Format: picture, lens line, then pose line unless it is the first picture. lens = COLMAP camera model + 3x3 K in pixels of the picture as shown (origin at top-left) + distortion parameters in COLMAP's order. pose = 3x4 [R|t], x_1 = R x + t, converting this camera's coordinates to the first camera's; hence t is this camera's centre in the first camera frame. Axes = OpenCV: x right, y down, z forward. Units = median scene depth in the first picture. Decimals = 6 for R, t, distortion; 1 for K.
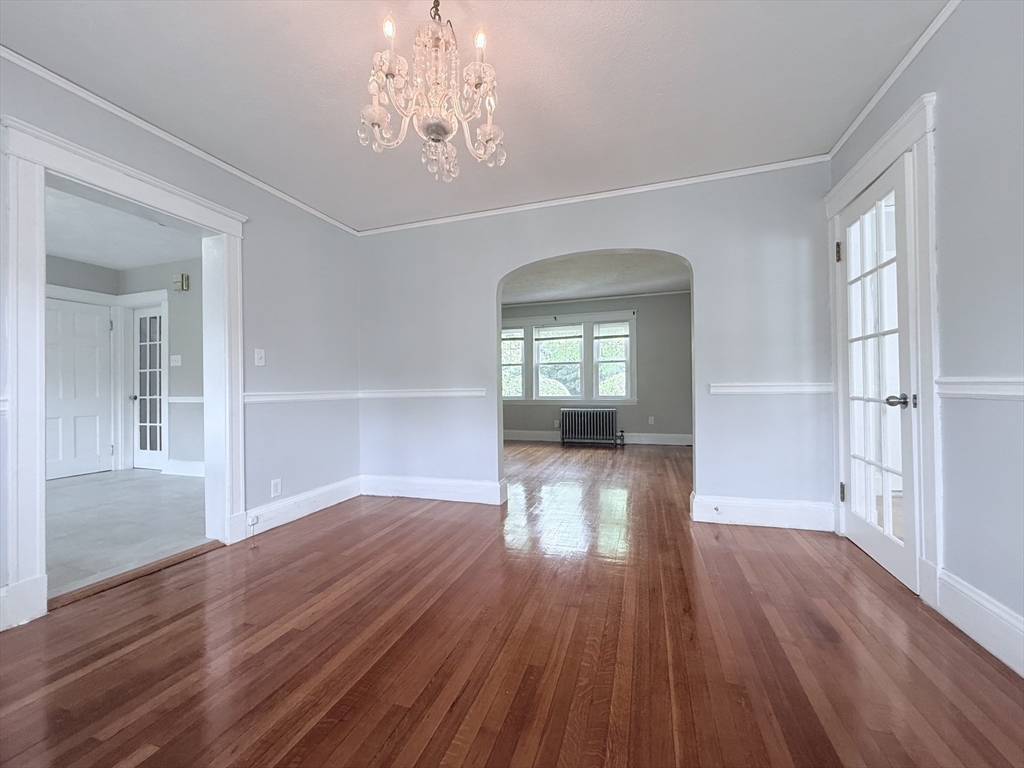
lens RADIAL K [[405.4, 0, 510.1], [0, 405.4, 385.8], [0, 0, 1]] dist [-0.000373, 0.000066]
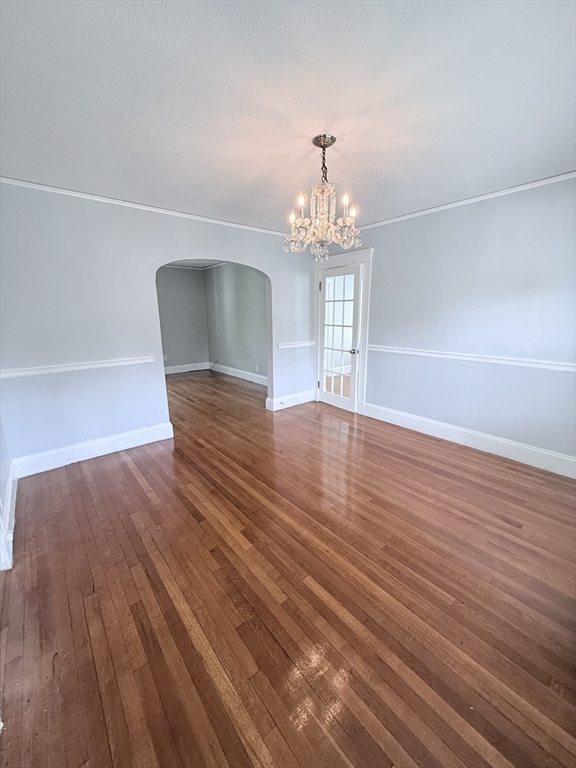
lens RADIAL K [[304.0, 0, 286.1], [0, 304.0, 384.1], [0, 0, 1]] dist [-0.000373, 0.000066]
pose [[0.529970, -0.185374, 0.827507, -0.875536], [-0.005051, 0.975108, 0.221674, -0.164398], [-0.848002, -0.121660, 0.515841, 0.184414]]
